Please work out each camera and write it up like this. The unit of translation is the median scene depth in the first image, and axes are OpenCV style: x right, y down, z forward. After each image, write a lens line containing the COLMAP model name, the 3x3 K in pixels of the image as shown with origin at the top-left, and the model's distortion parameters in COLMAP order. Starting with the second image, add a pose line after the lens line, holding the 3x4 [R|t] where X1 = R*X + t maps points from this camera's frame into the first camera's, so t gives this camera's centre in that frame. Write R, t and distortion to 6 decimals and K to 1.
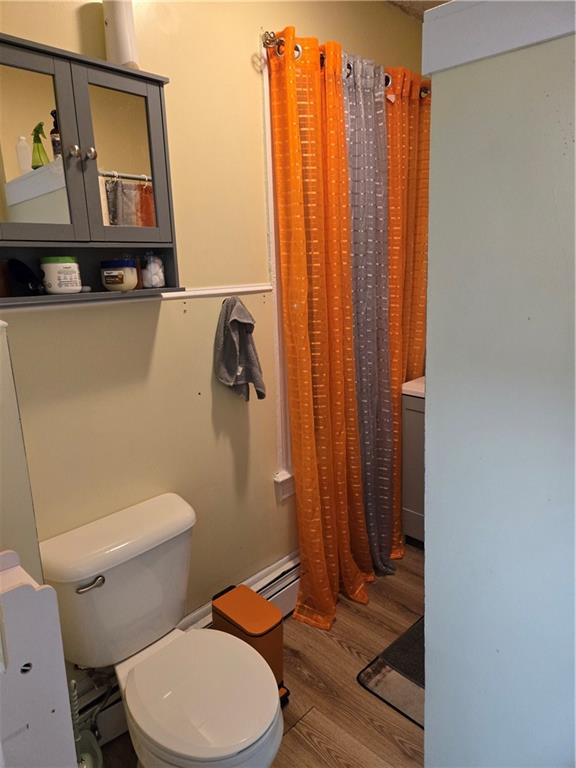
lens RADIAL K [[503.1, 0, 280.4], [0, 503.1, 381.0], [0, 0, 1]] dist [0.042920, -0.015620]
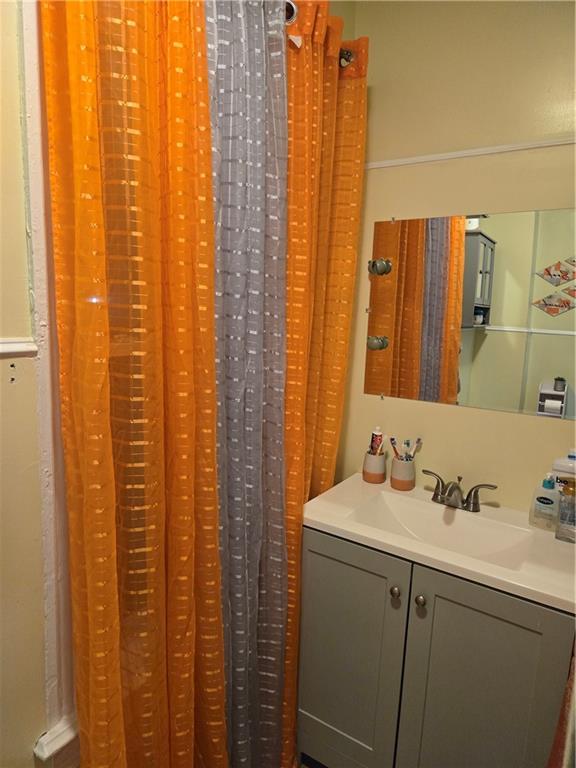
lens RADIAL K [[503.1, 0, 290.5], [0, 503.1, 385.0], [0, 0, 1]] dist [0.042920, -0.015620]
pose [[0.976931, 0.041504, 0.209483, 0.102994], [-0.025986, 0.996747, -0.076294, -0.109383], [-0.211968, 0.069090, 0.974831, 0.447786]]
